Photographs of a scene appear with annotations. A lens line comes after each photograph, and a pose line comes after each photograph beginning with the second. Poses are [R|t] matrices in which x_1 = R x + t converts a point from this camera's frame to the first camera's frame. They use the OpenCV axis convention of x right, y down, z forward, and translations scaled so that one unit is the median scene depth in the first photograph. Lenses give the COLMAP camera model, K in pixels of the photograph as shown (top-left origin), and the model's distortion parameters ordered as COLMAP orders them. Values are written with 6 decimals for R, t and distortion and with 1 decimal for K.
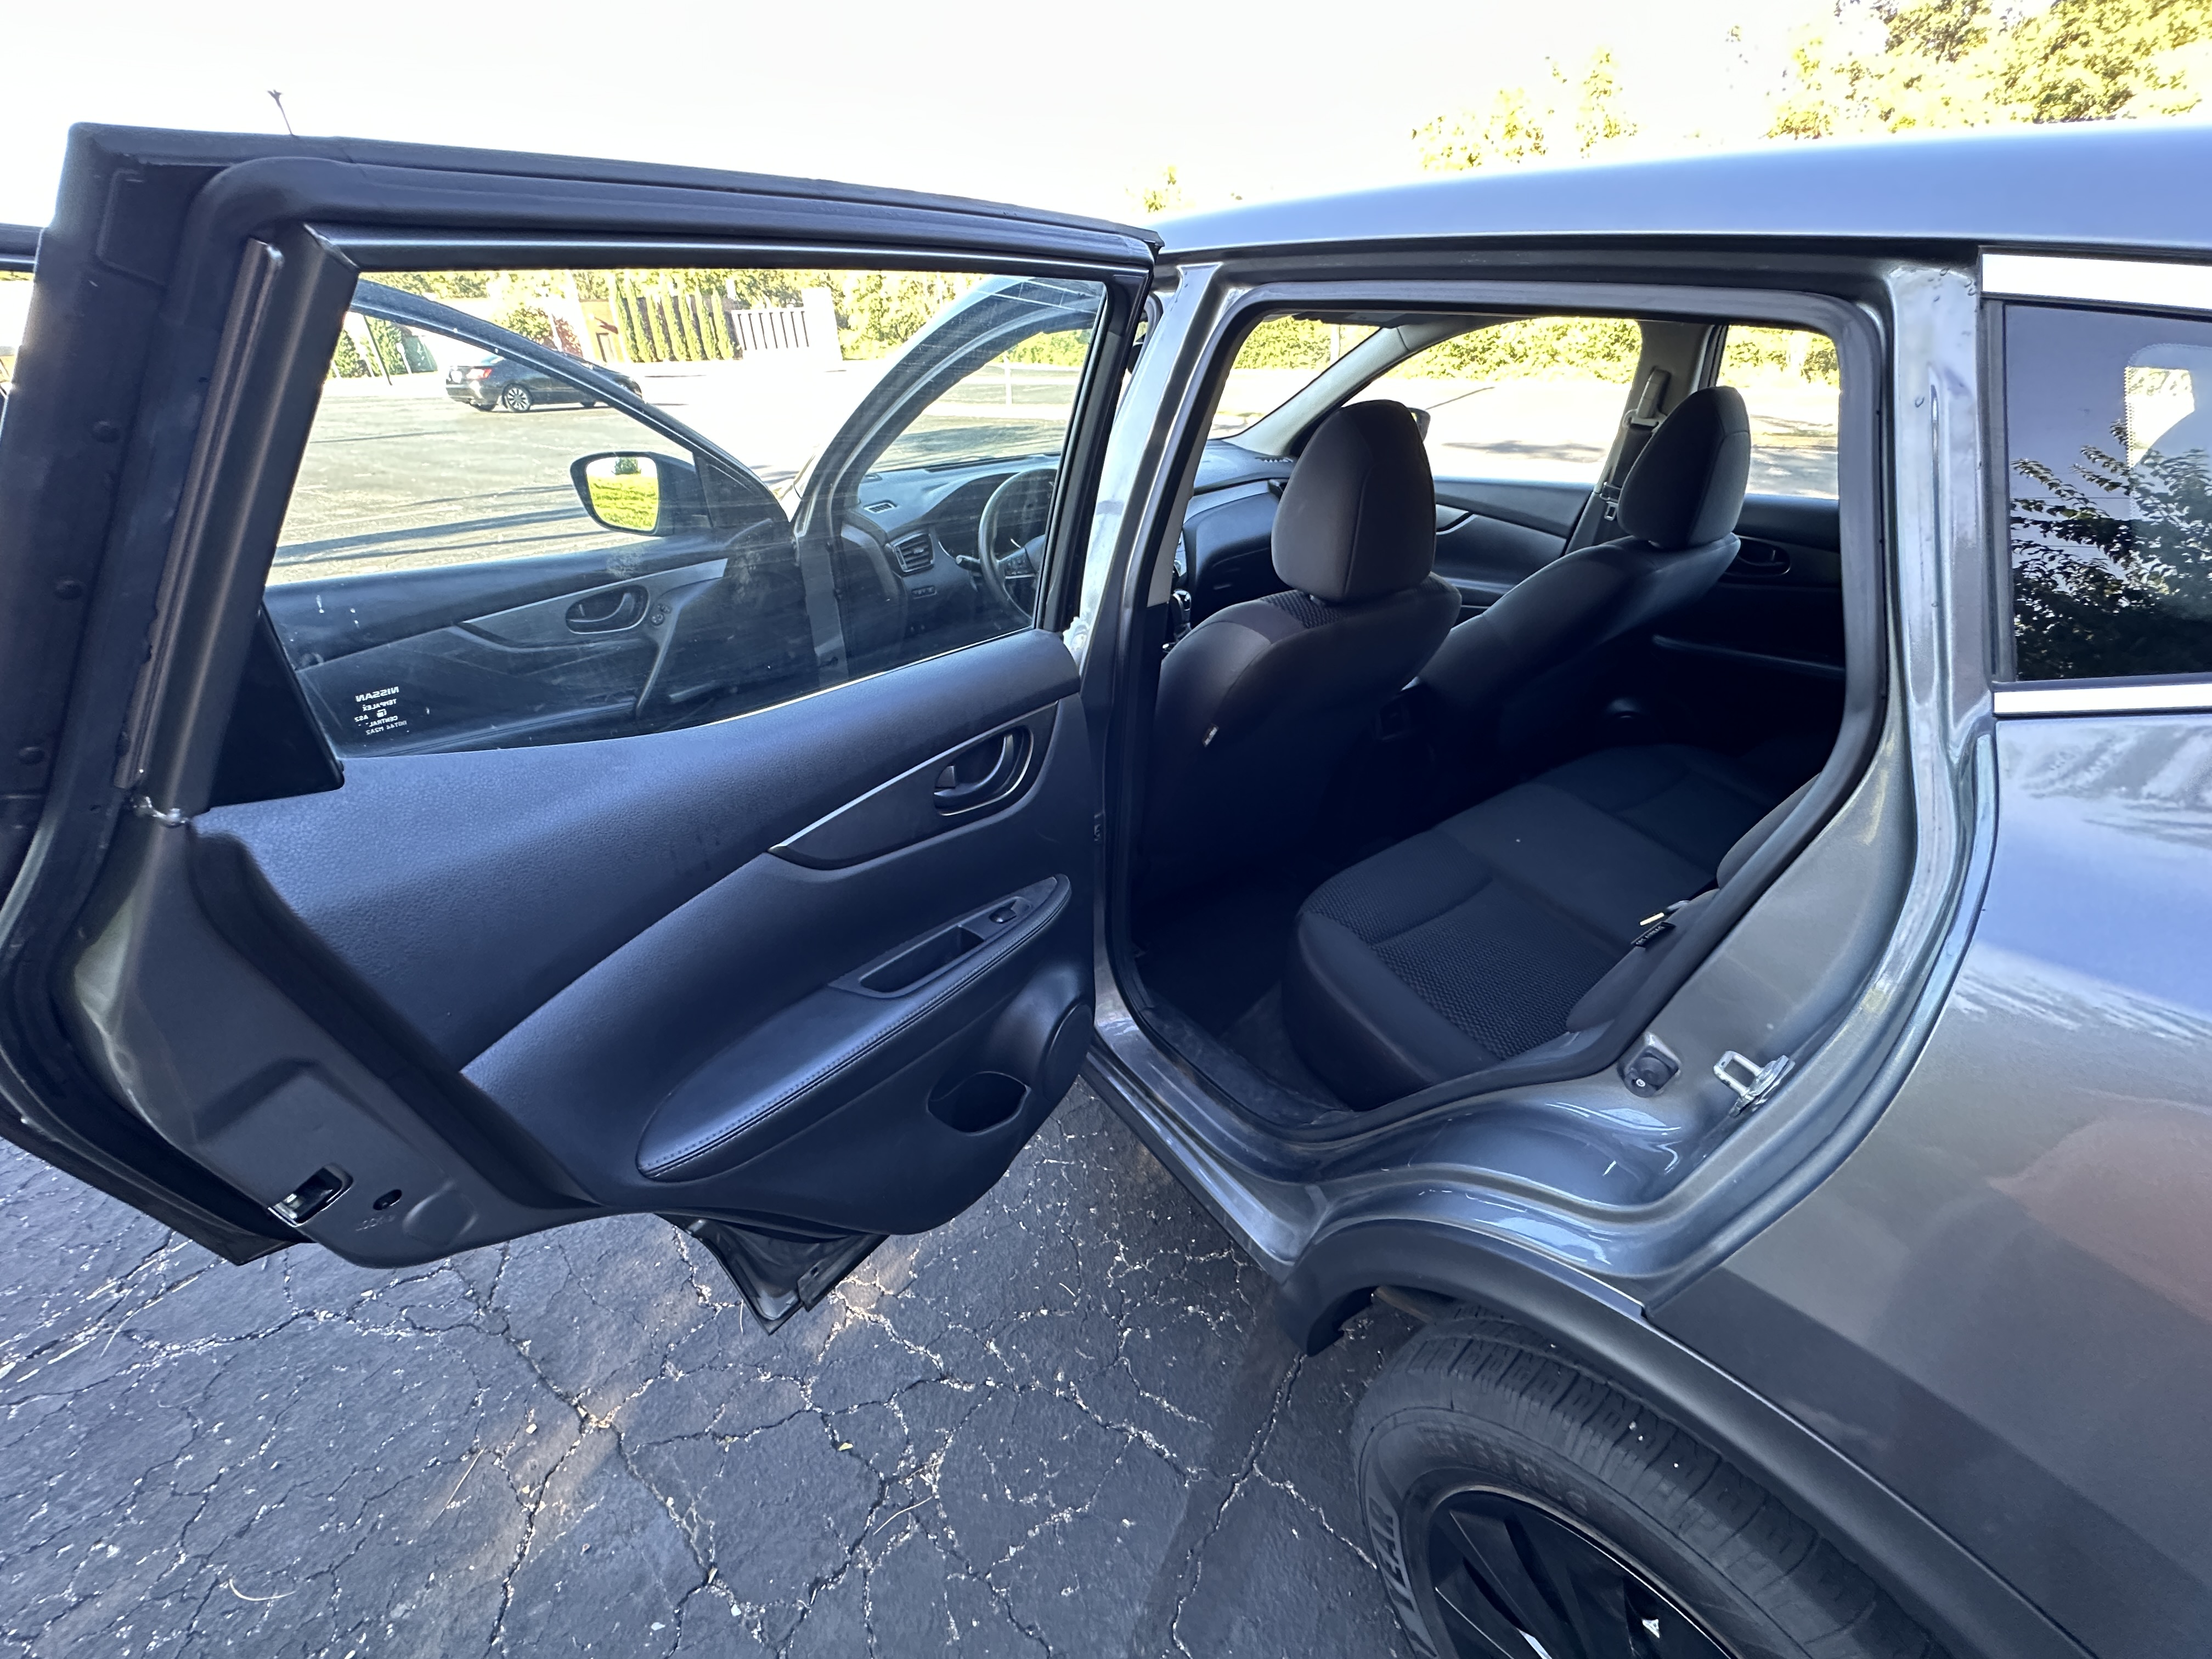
lens RADIAL K [[895.8, 0, 1106.9], [0, 895.8, 841.8], [0, 0, 1]] dist [-0.003585, 0.000783]
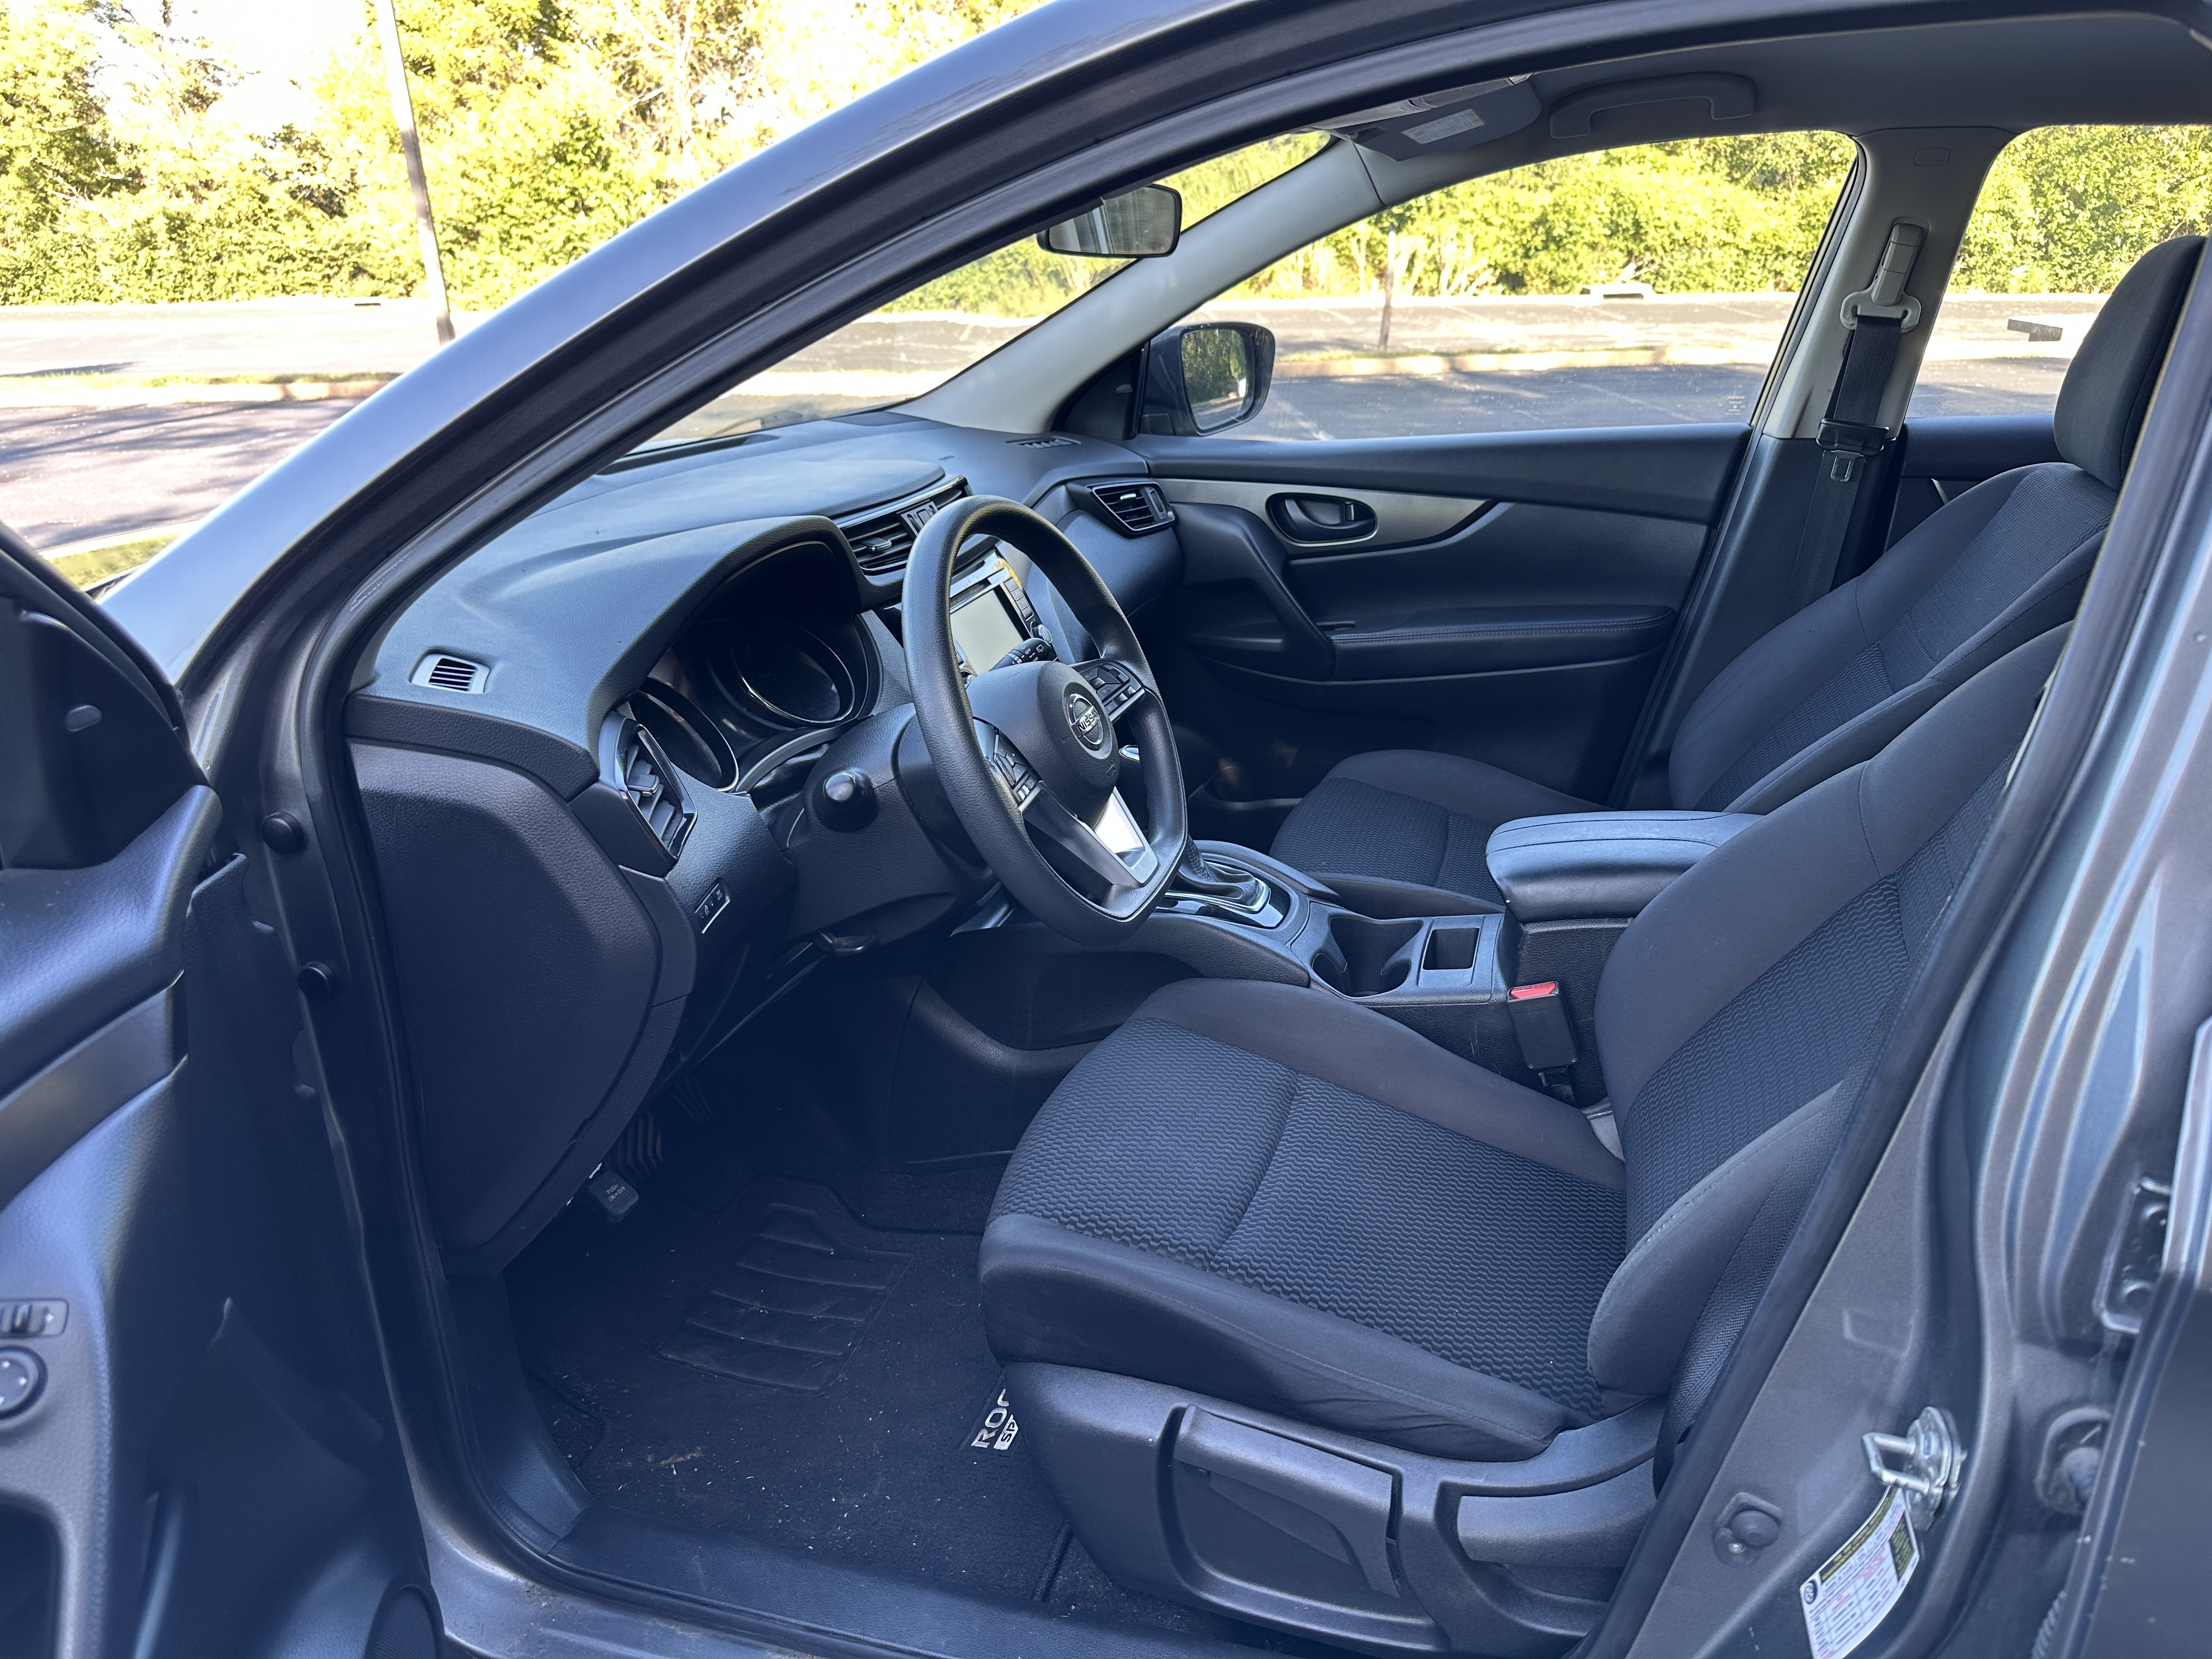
lens RADIAL K [[1606.0, 0, 1101.3], [0, 1606.0, 845.1], [0, 0, 1]] dist [0.013362, -0.018452]
pose [[0.797179, -0.221943, 0.561469, -0.118314], [0.306596, 0.949960, -0.059799, -0.064255], [-0.520101, 0.219814, 0.825335, 0.131094]]
